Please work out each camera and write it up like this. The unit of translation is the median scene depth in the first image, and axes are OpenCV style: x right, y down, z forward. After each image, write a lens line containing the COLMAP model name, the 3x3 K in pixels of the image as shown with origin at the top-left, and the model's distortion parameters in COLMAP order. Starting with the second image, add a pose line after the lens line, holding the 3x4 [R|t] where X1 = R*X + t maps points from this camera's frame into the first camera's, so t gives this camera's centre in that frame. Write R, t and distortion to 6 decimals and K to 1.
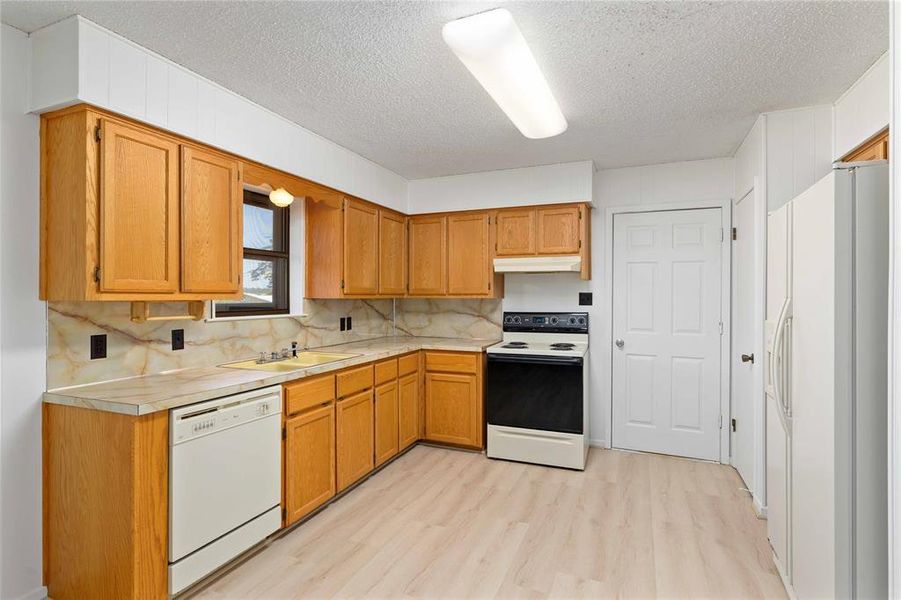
lens RADIAL K [[453.6, 0, 448.5], [0, 453.6, 297.2], [0, 0, 1]] dist [-0.000265, 0.000167]
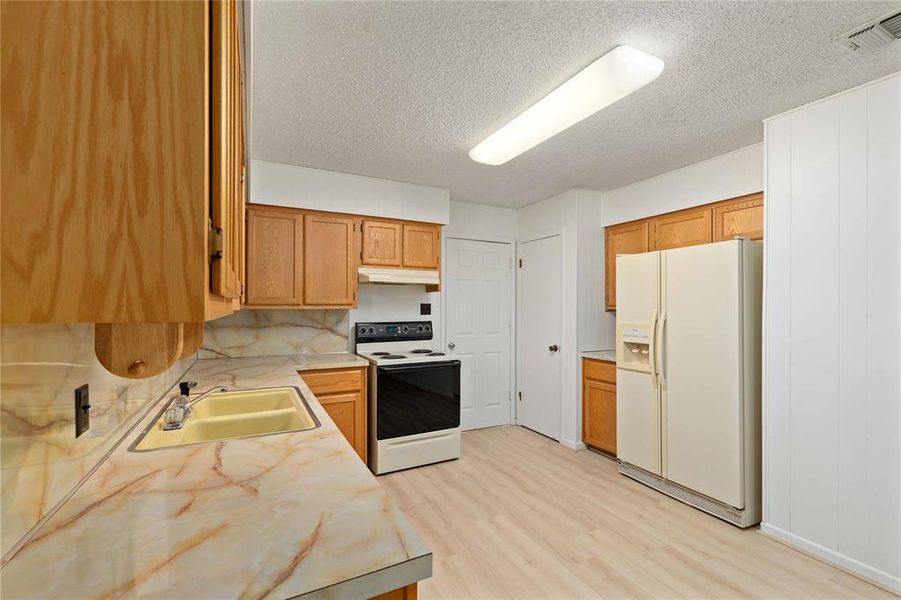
lens RADIAL K [[396.3, 0, 447.8], [0, 396.3, 305.2], [0, 0, 1]] dist [-0.000226, 0.000072]
pose [[0.641541, 0.002209, 0.767086, -0.451825], [0.002988, 0.999981, -0.005378, -0.000277], [-0.767083, 0.005742, 0.641522, 0.342732]]
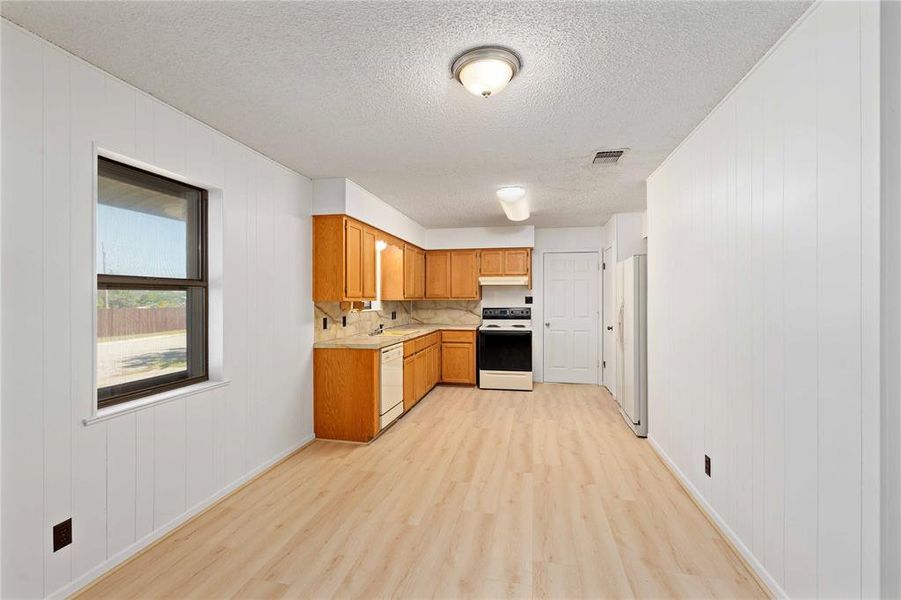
lens RADIAL K [[406.9, 0, 450.5], [0, 406.9, 300.0], [0, 0, 1]] dist [-0.001055, -0.000178]
pose [[0.980540, -0.004250, 0.196274, -0.336665], [0.004424, 0.999990, -0.000449, 0.003173], [-0.196270, 0.001308, 0.980549, -0.545922]]
